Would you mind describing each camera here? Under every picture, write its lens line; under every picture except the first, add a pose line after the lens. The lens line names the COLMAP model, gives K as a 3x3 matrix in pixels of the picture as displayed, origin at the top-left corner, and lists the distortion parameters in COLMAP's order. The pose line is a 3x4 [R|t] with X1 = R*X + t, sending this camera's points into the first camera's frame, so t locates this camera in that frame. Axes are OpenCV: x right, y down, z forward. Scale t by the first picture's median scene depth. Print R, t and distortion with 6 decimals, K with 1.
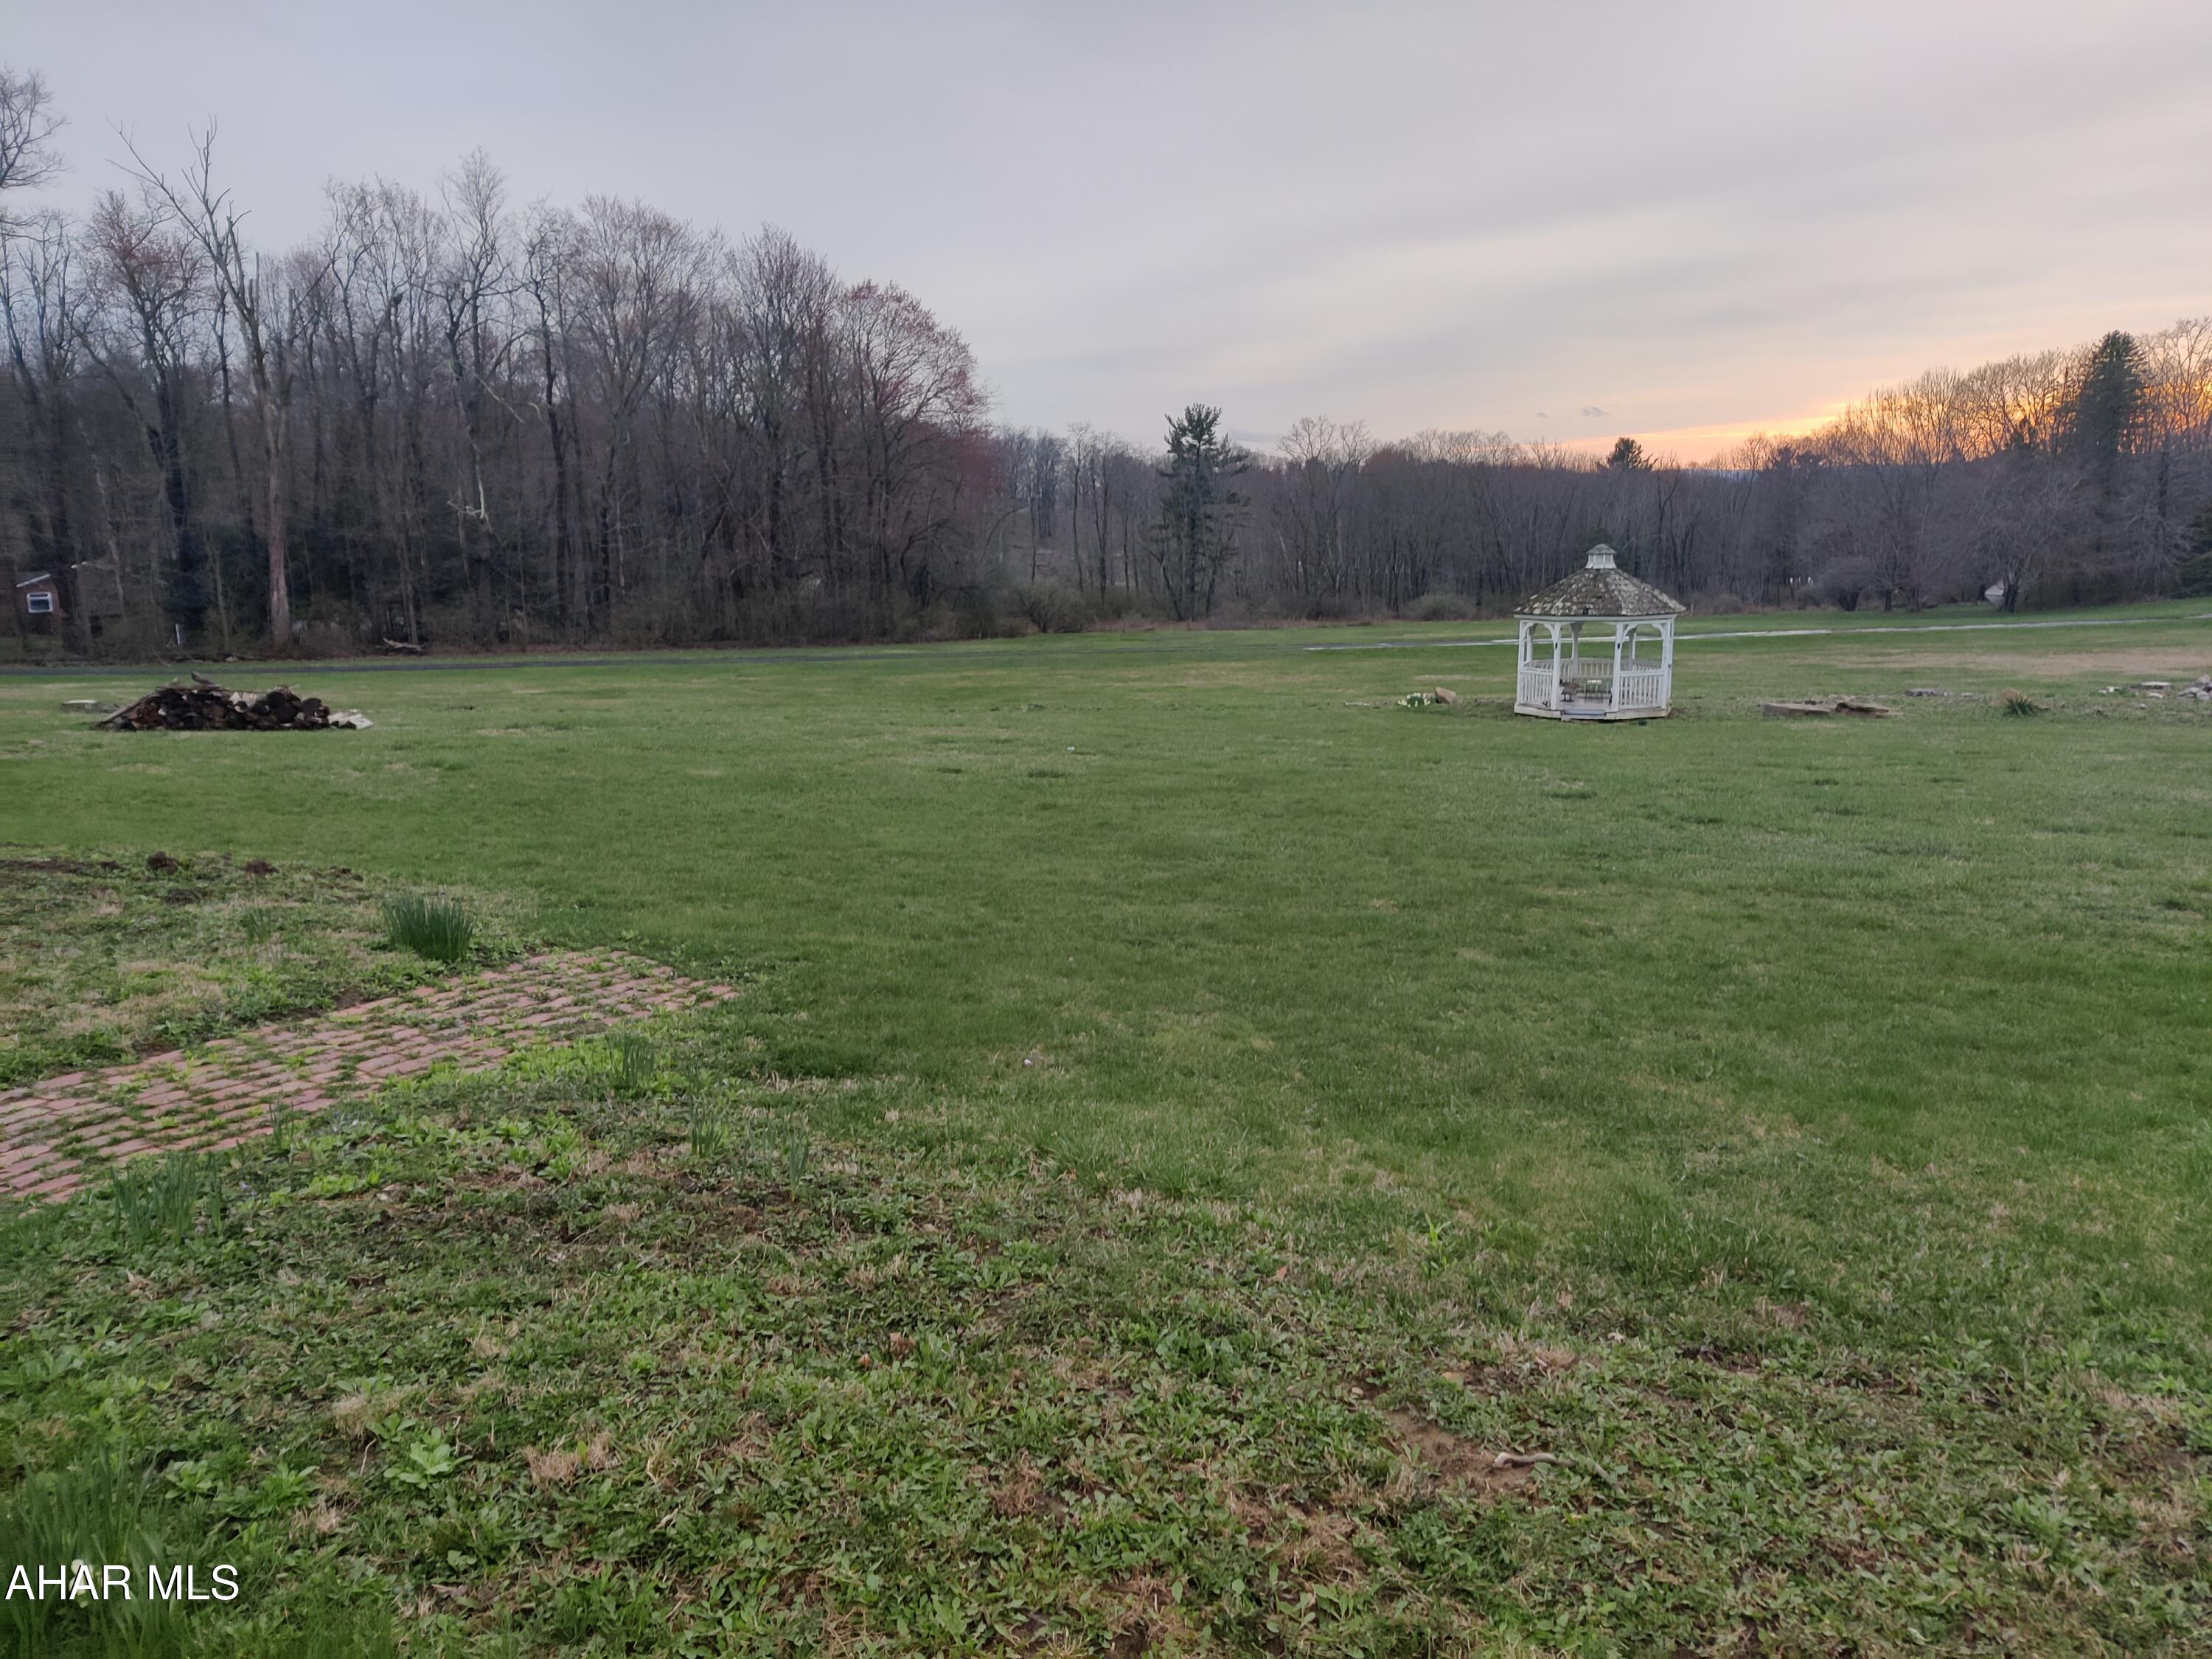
lens RADIAL K [[1681.8, 0, 1099.3], [0, 1681.8, 835.6], [0, 0, 1]] dist [-0.006885, -0.006845]
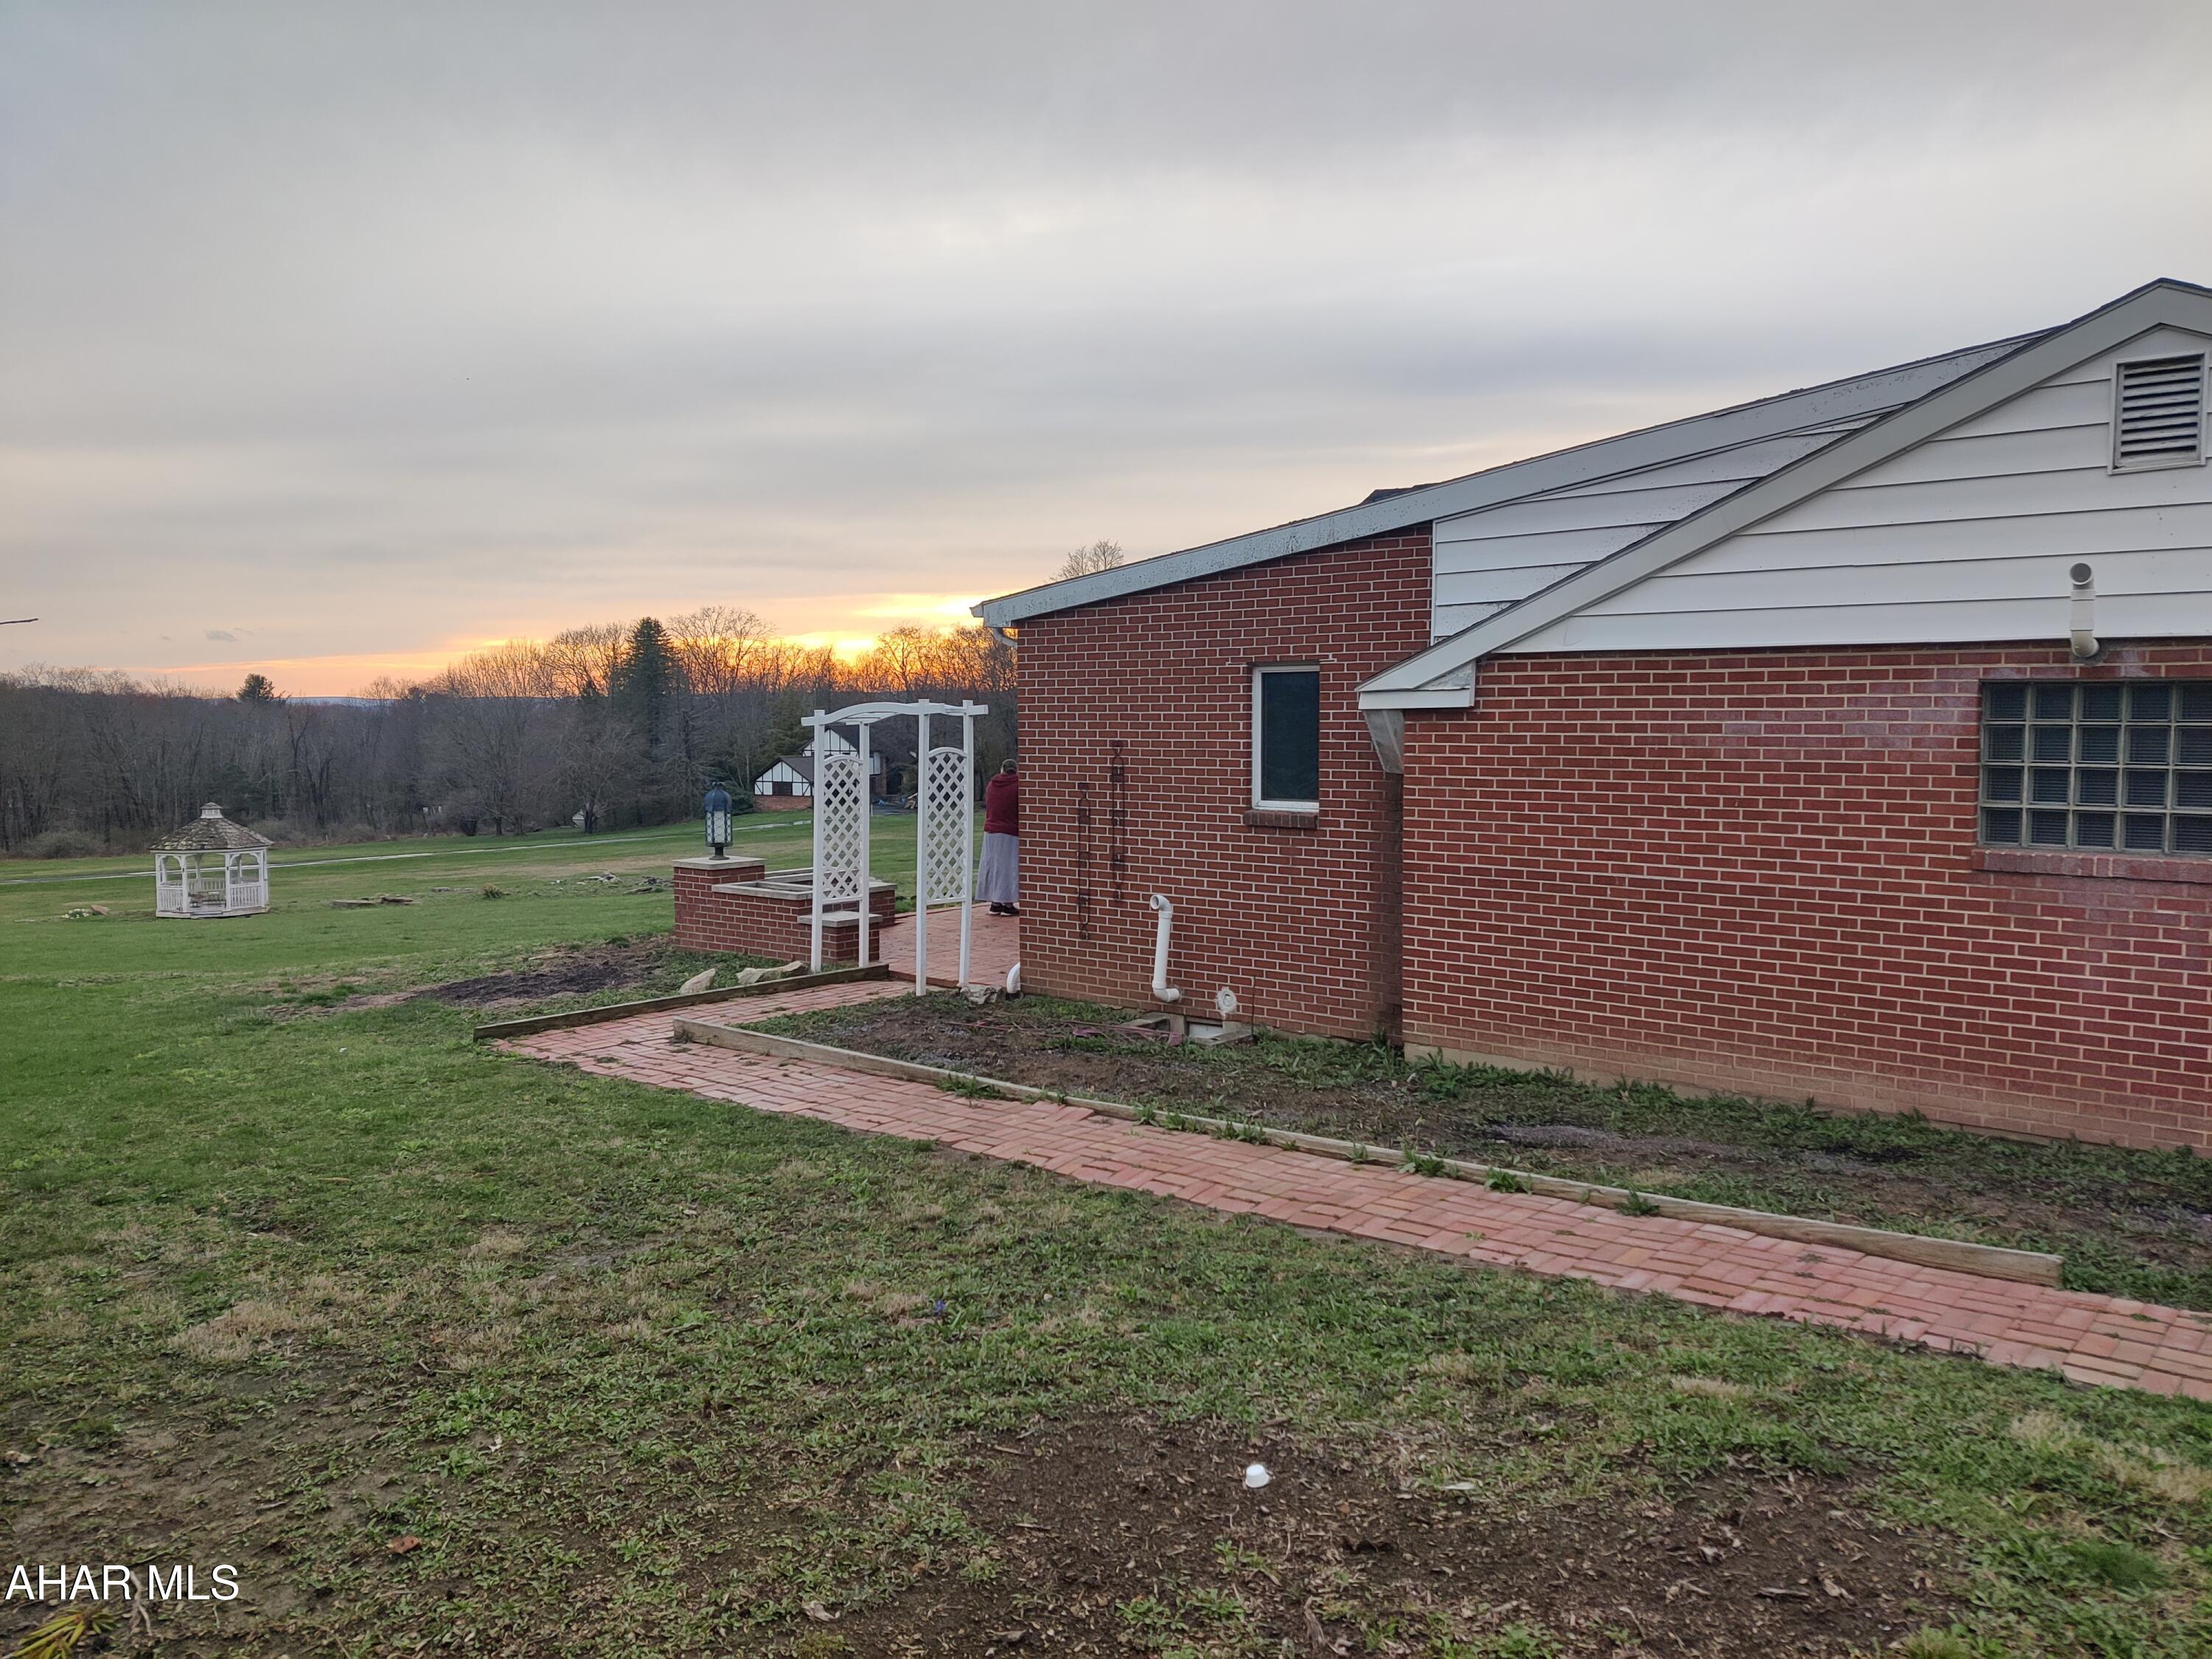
lens RADIAL K [[1681.8, 0, 1101.0], [0, 1681.8, 846.6], [0, 0, 1]] dist [-0.006885, -0.006845]
pose [[0.725858, -0.033100, 0.687048, -0.040222], [0.119891, 0.989640, -0.078984, 0.020578], [-0.677316, 0.139702, 0.722307, -0.158793]]
